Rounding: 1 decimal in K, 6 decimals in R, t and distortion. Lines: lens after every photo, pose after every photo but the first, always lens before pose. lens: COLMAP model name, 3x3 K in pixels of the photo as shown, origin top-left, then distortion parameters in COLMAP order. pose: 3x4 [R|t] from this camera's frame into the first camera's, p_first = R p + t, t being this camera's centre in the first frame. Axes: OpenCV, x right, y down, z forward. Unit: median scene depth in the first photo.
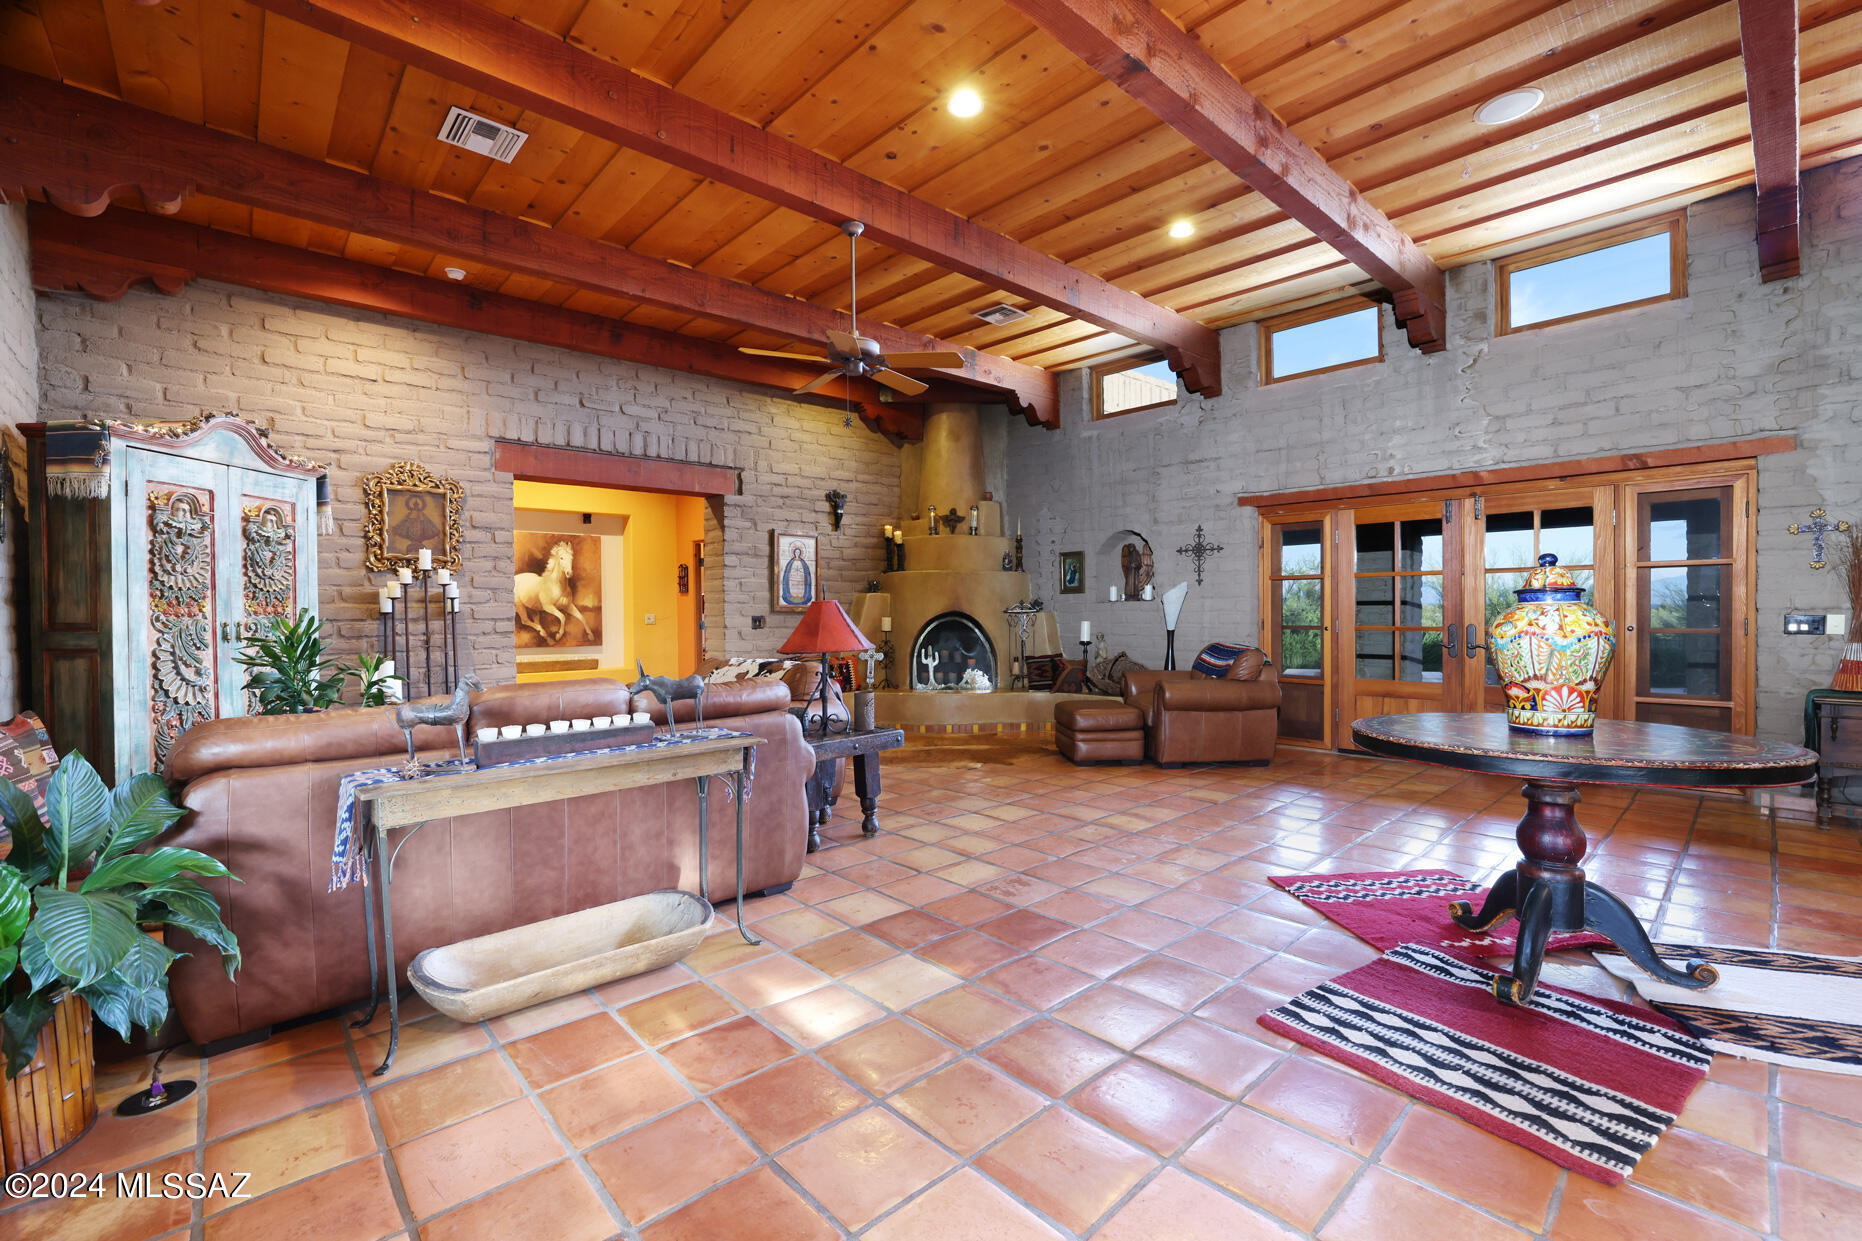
lens RADIAL K [[803.2, 0, 931.0], [0, 803.2, 620.5], [0, 0, 1]] dist [-0.013879, 0.000567]
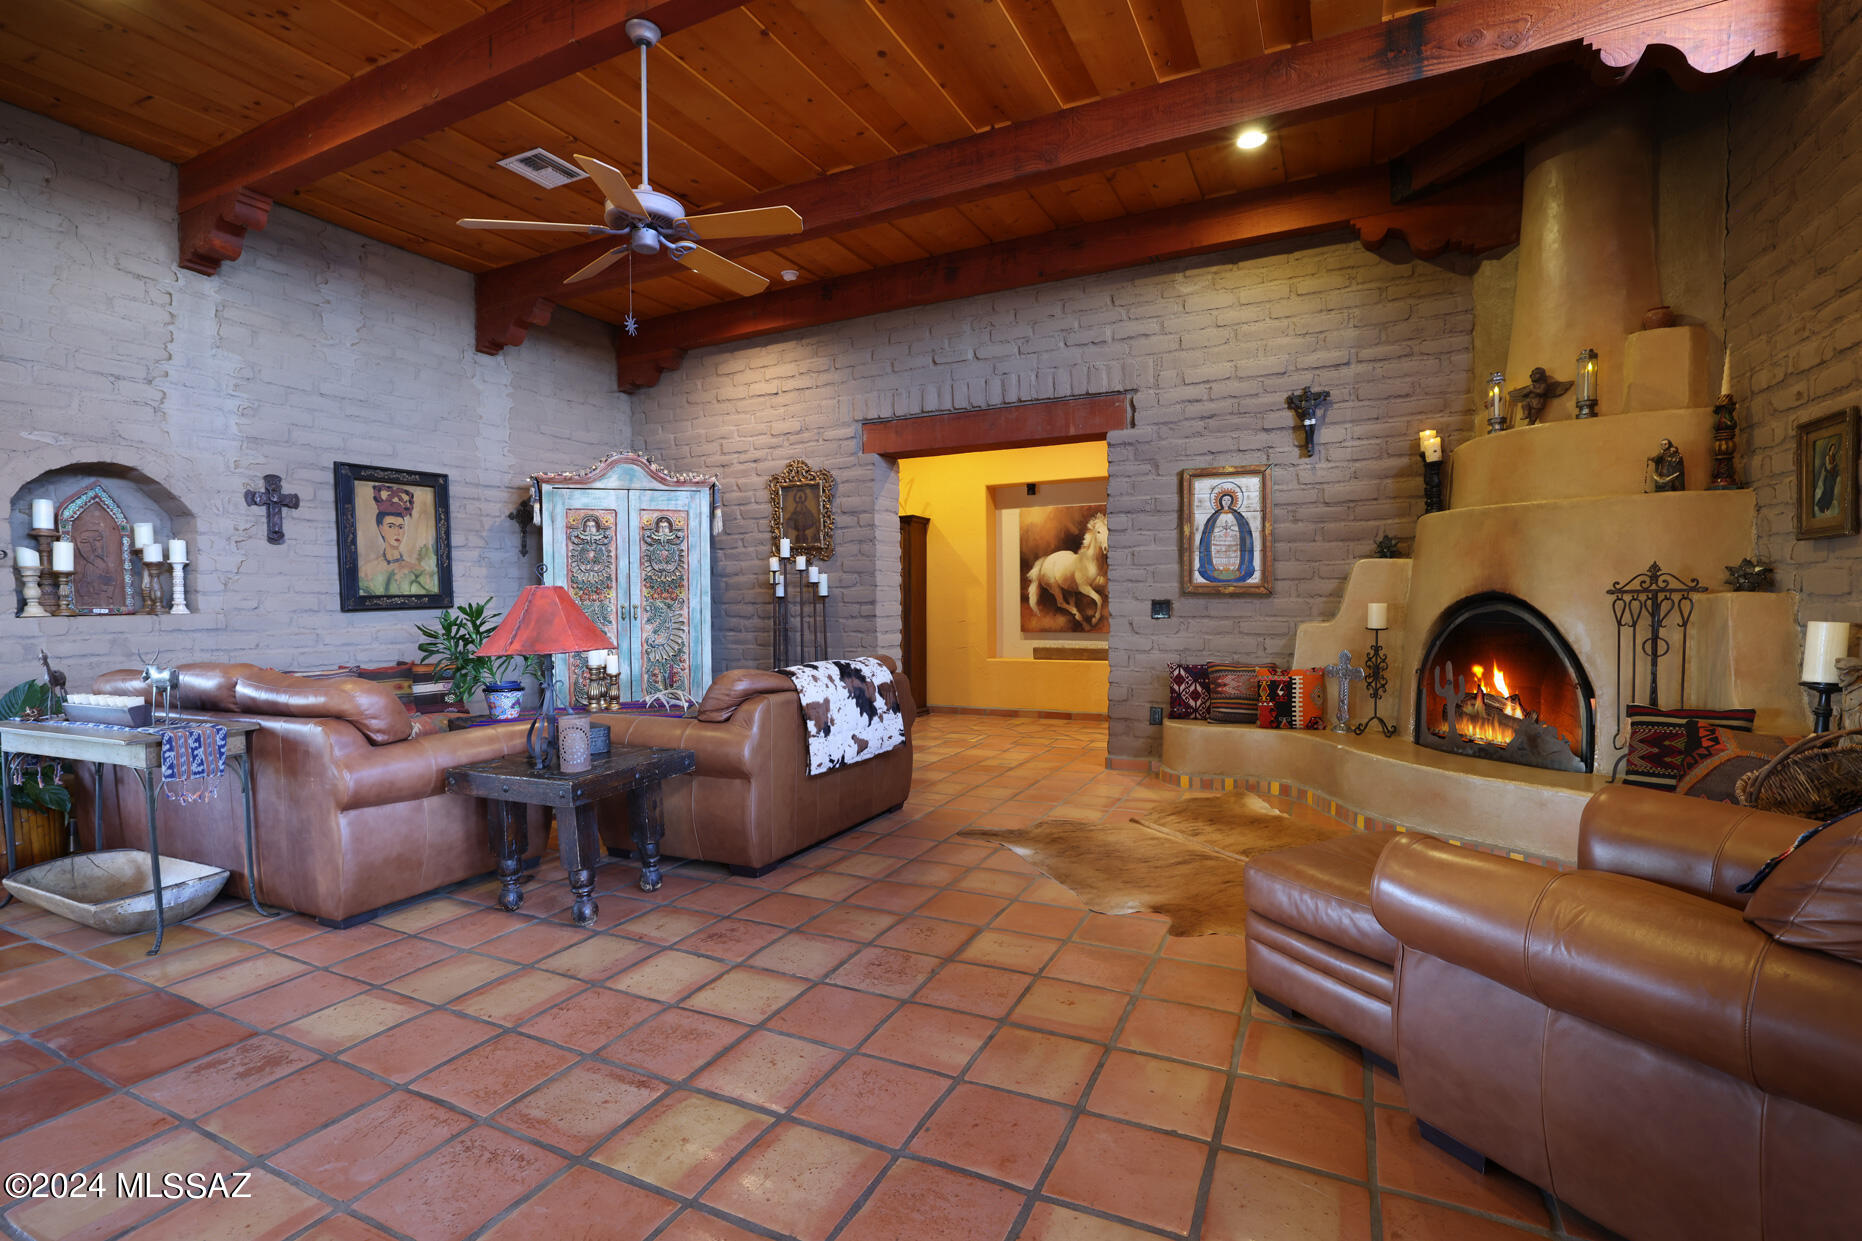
lens RADIAL K [[849.8, 0, 931.0], [0, 849.8, 620.5], [0, 0, 1]] dist [-0.056239, 0.032530]
pose [[0.375853, 0.028501, -0.926241, 0.370366], [-0.002265, 0.999552, 0.029837, -0.008871], [0.926677, -0.009116, 0.375749, 0.533854]]
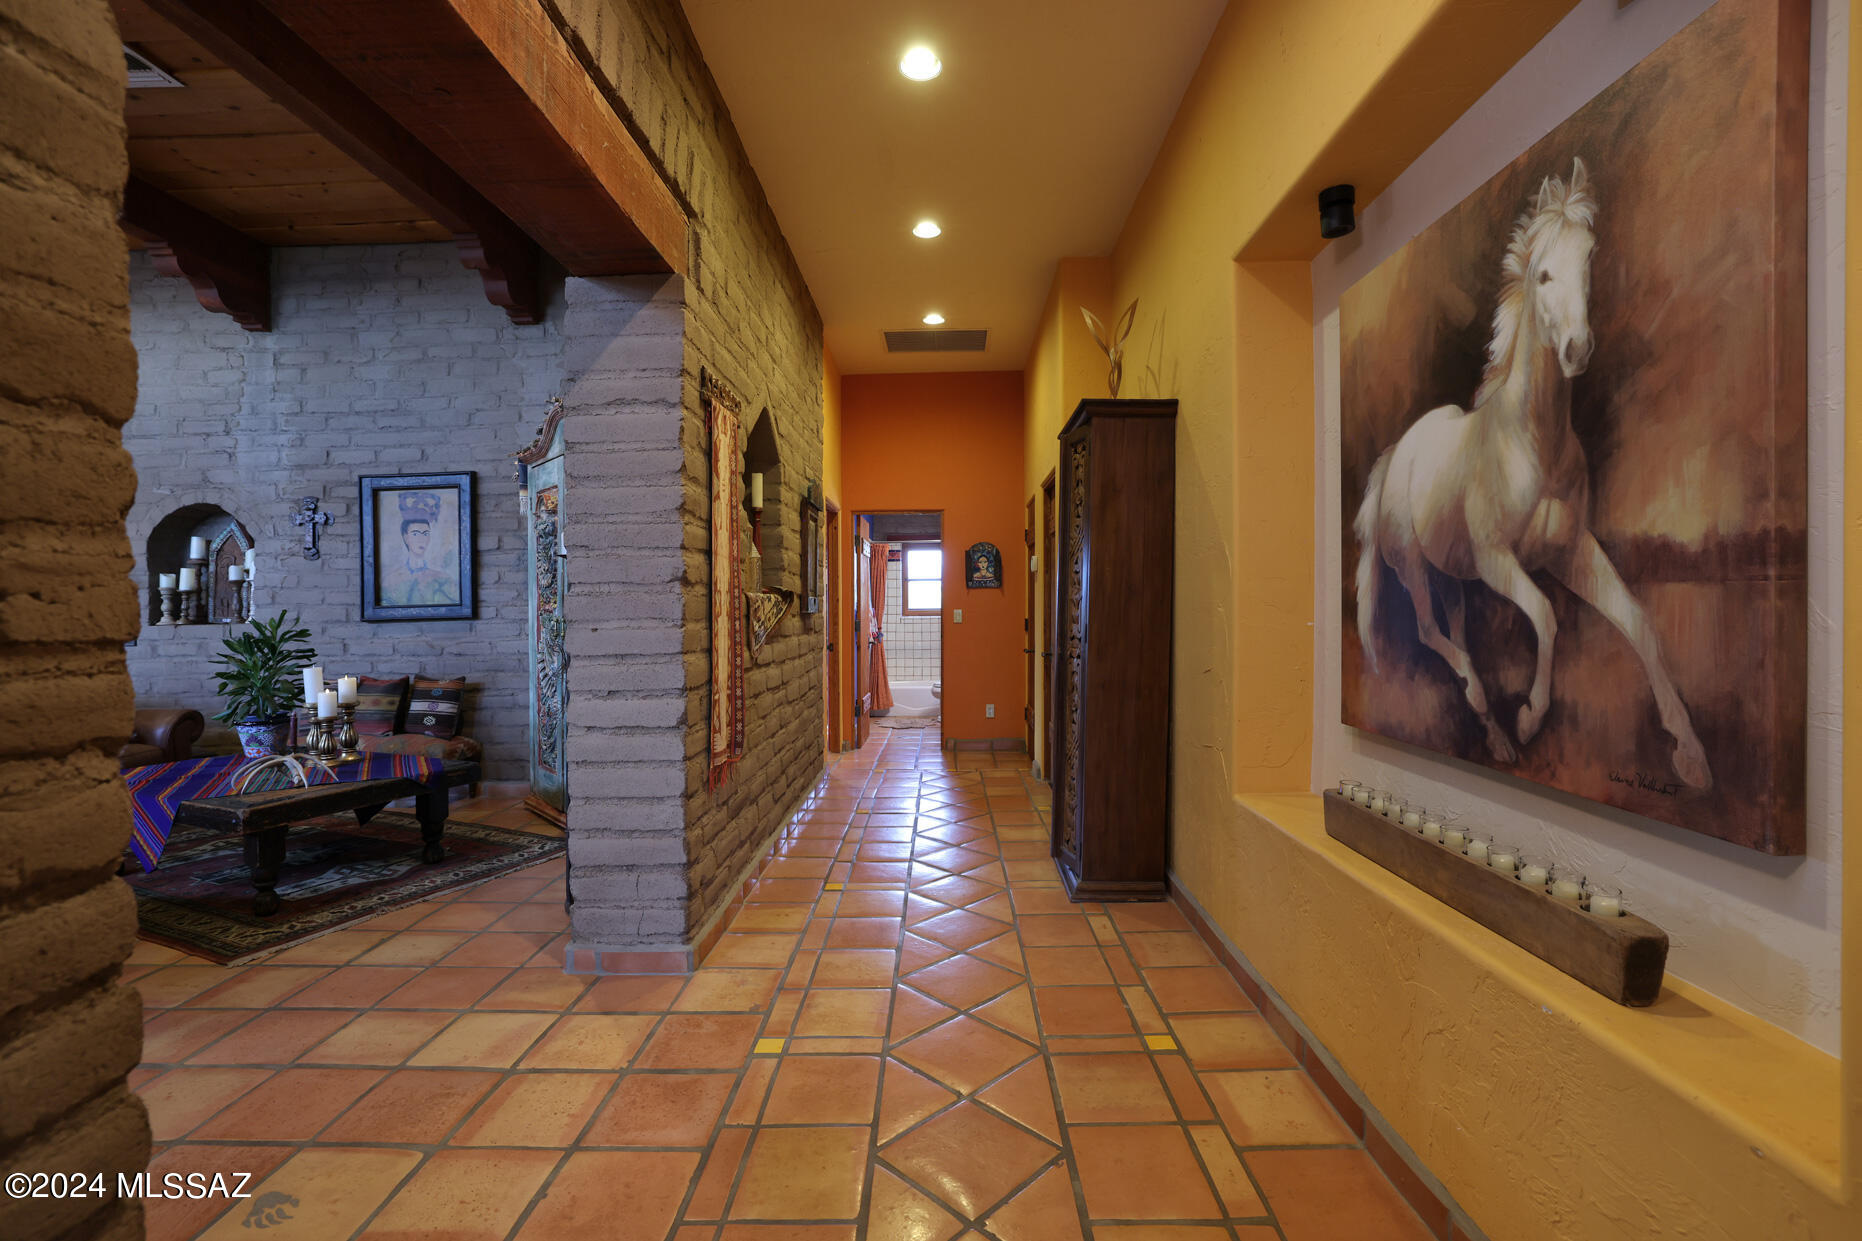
lens RADIAL K [[803.2, 0, 931.0], [0, 803.2, 620.5], [0, 0, 1]] dist [-0.013879, 0.000567]
pose [[-0.681175, 0.032759, -0.731387, -0.270489], [0.013151, 0.999385, 0.032514, -0.011640], [0.732002, 0.012529, -0.681187, 1.135589]]
